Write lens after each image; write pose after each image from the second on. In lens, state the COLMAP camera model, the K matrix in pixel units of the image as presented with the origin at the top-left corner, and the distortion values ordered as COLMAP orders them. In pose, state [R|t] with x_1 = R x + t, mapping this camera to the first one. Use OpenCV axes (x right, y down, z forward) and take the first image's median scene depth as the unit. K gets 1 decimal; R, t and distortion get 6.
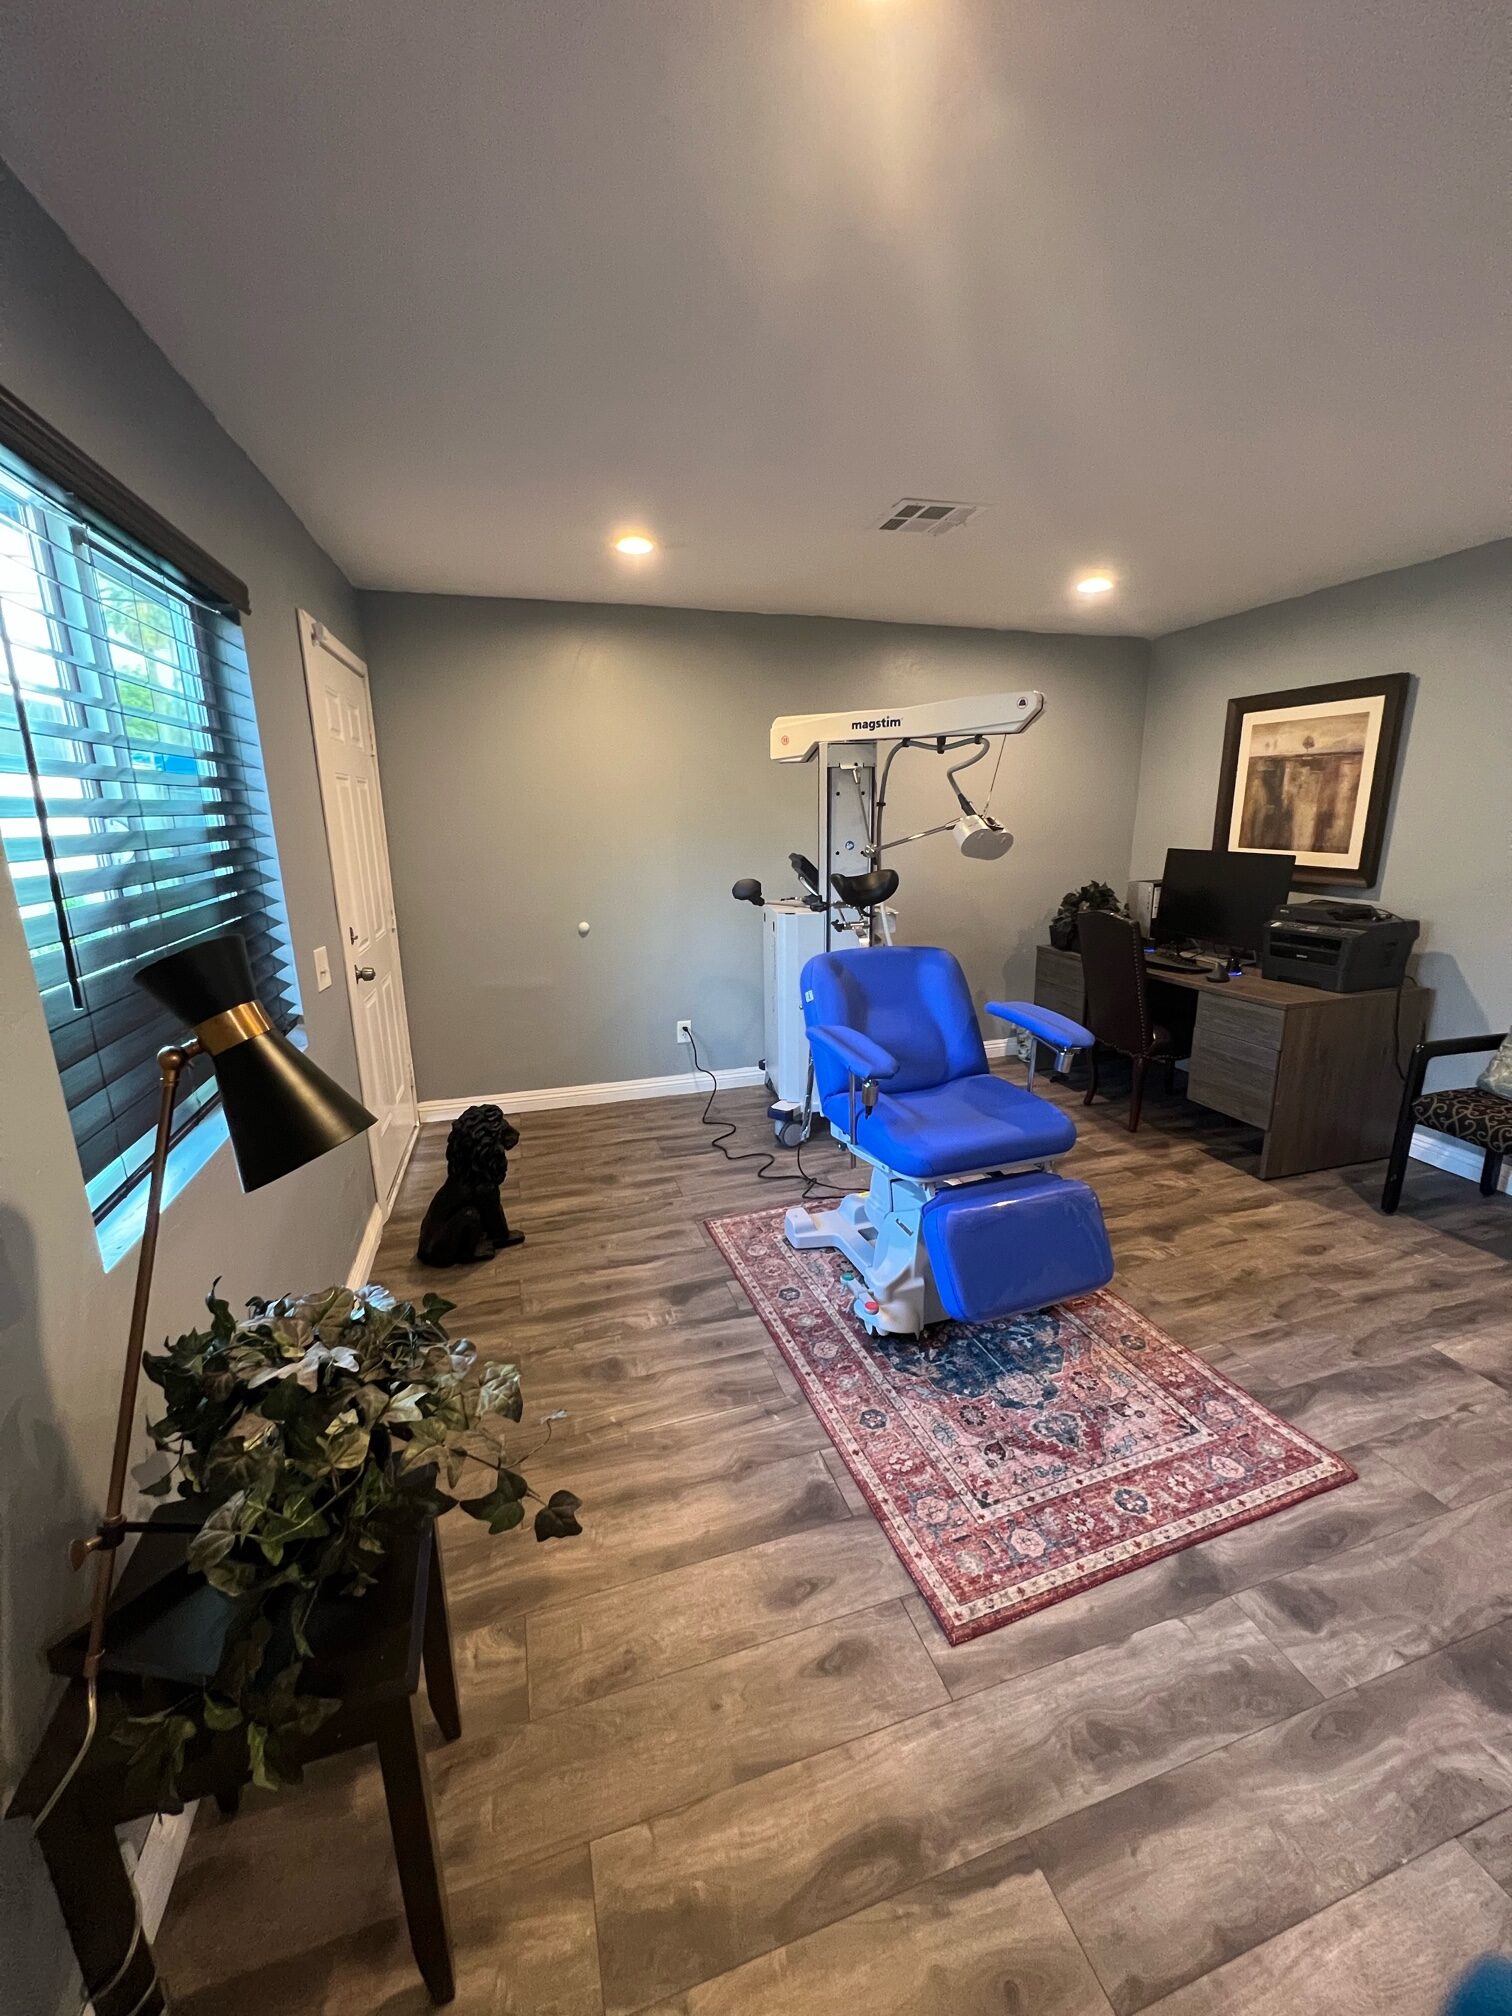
lens RADIAL K [[797.7, 0, 763.5], [0, 797.7, 1011.6], [0, 0, 1]] dist [-0.001628, -0.000414]
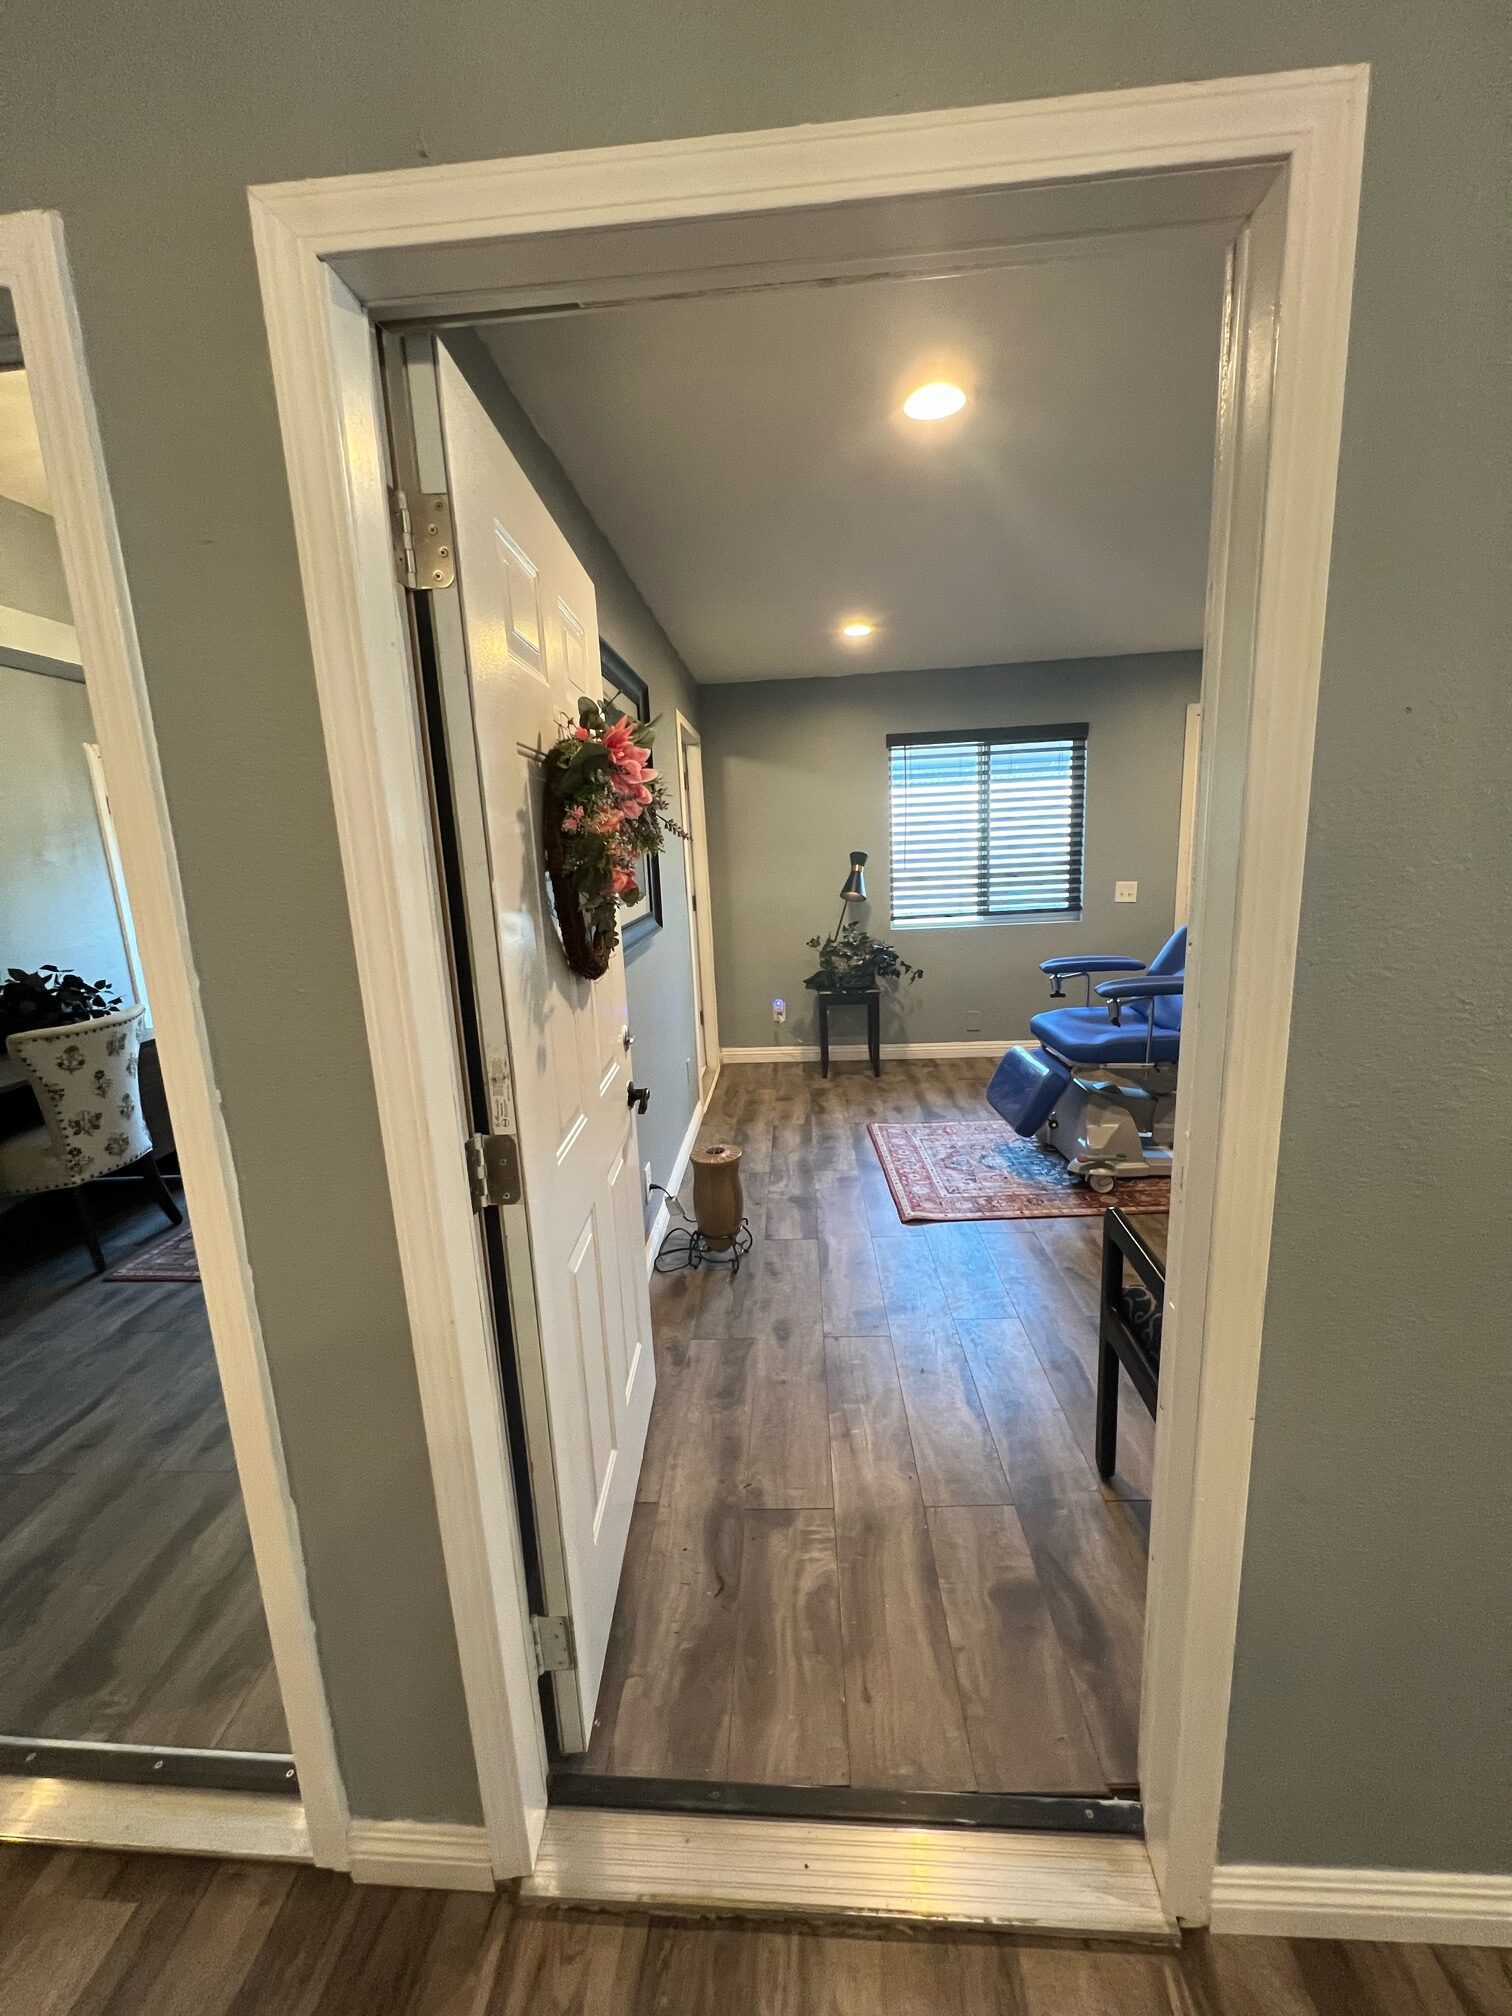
lens RADIAL K [[797.7, 0, 759.2], [0, 797.7, 1003.8], [0, 0, 1]] dist [-0.001628, -0.000414]
pose [[-0.343562, 0.218003, -0.913477, 2.348702], [-0.178911, 0.939677, 0.291544, -0.295237], [0.921931, 0.263594, -0.283834, 1.105157]]
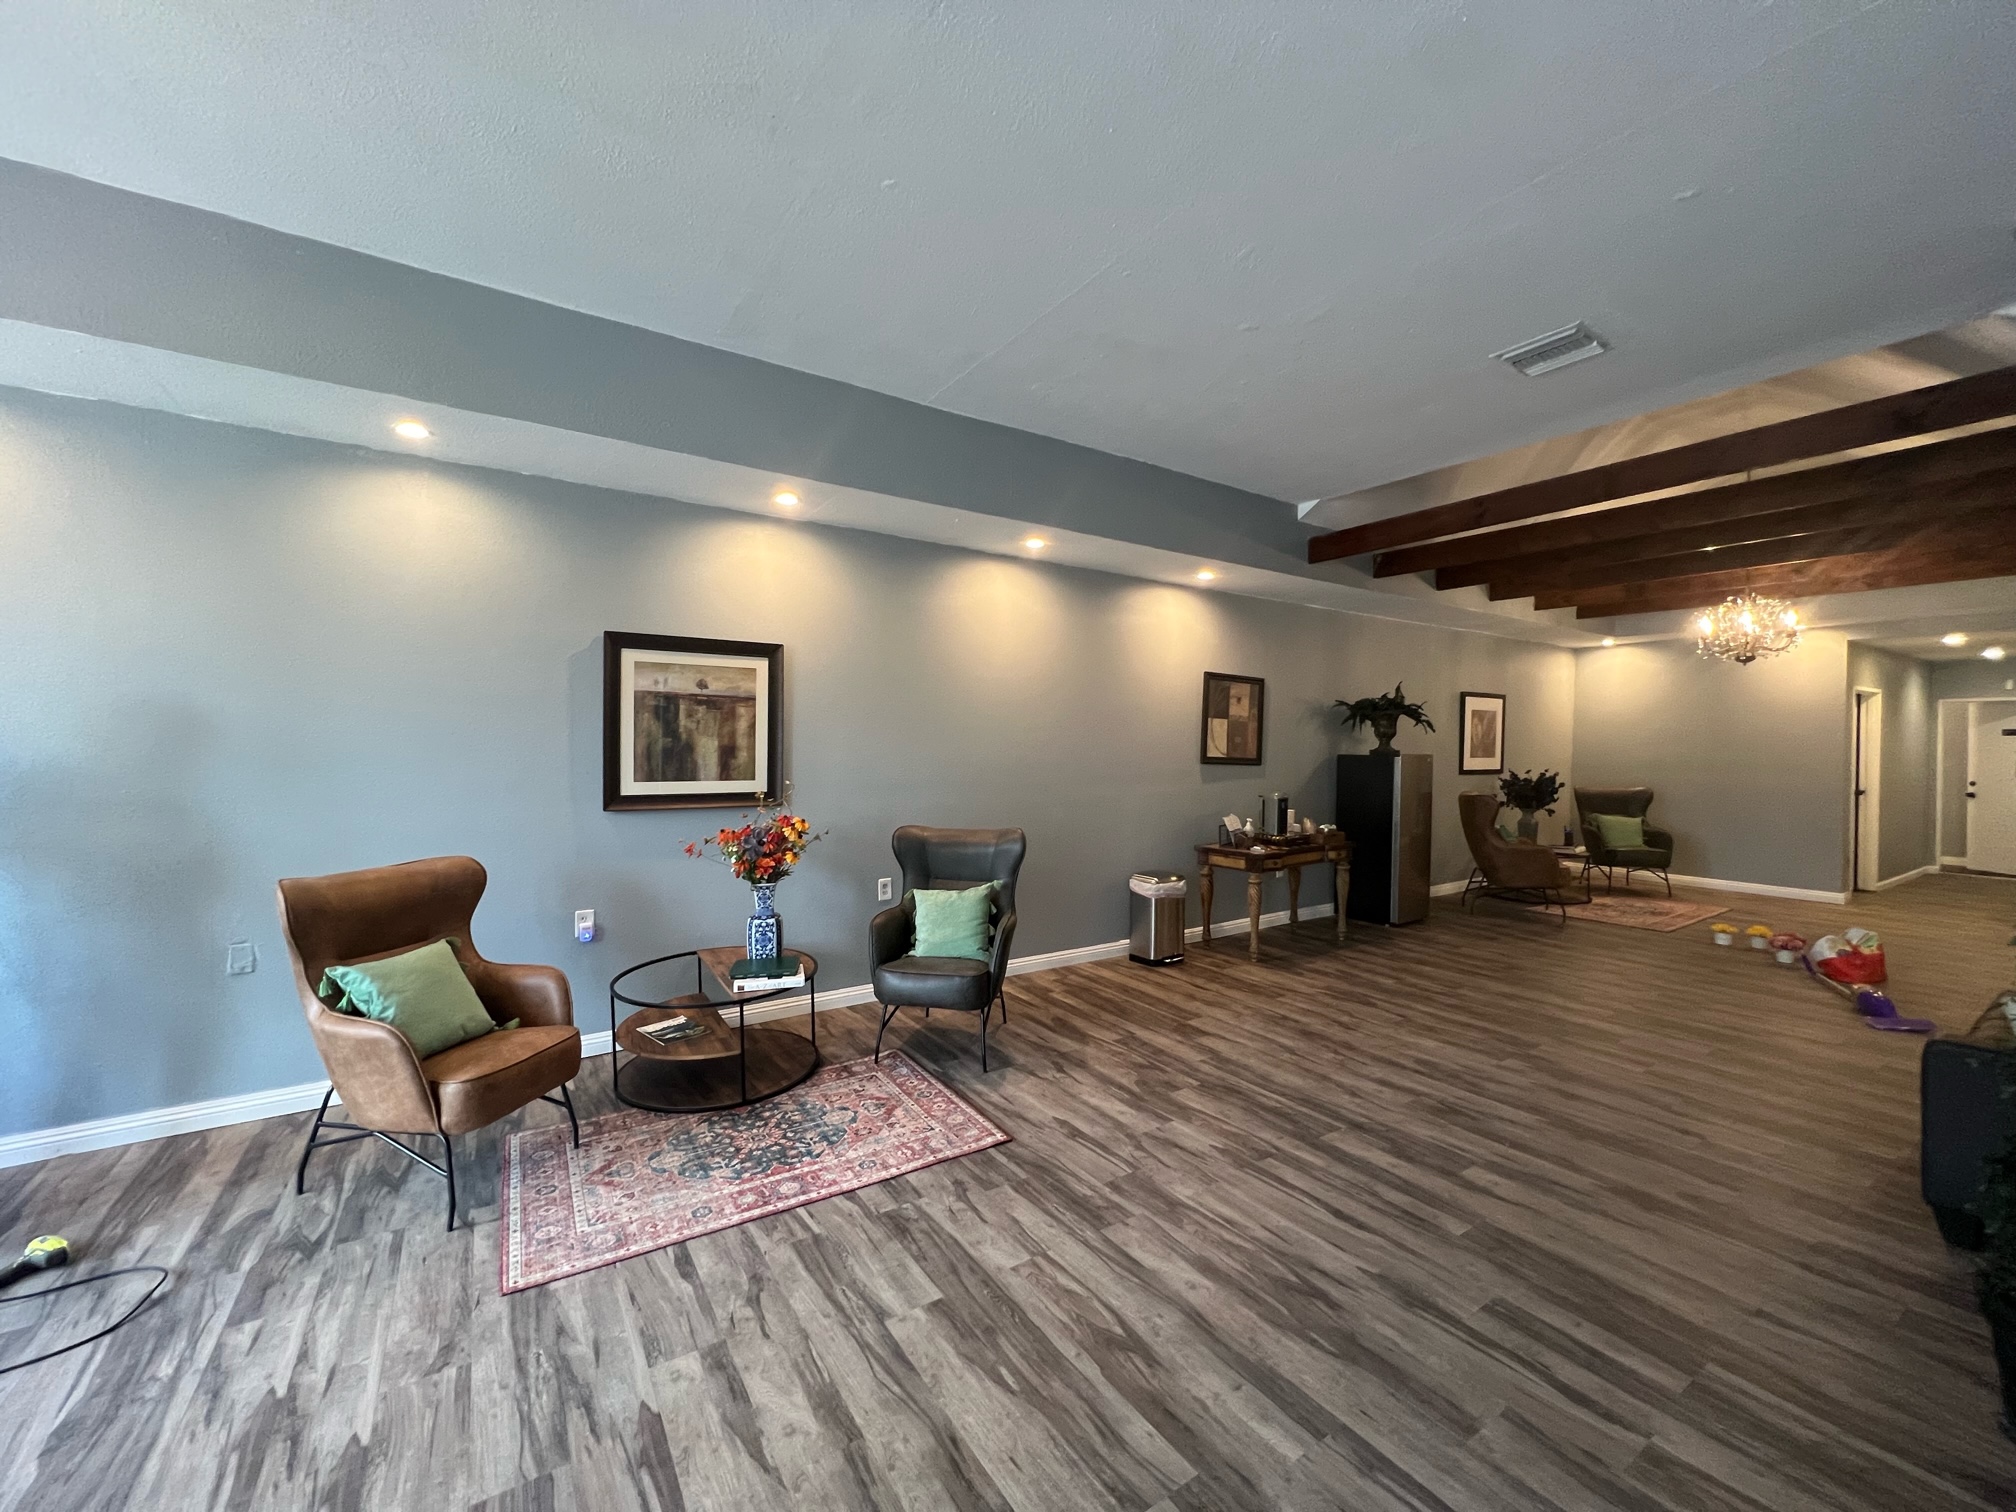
lens RADIAL K [[797.7, 0, 1004.7], [0, 797.7, 751.7], [0, 0, 1]] dist [-0.001628, -0.000414]
pose [[-0.203633, 0.010583, 0.978990, -1.511454], [0.240913, 0.969737, 0.039628, -0.237990], [-0.948944, 0.243921, -0.200020, 0.989811]]
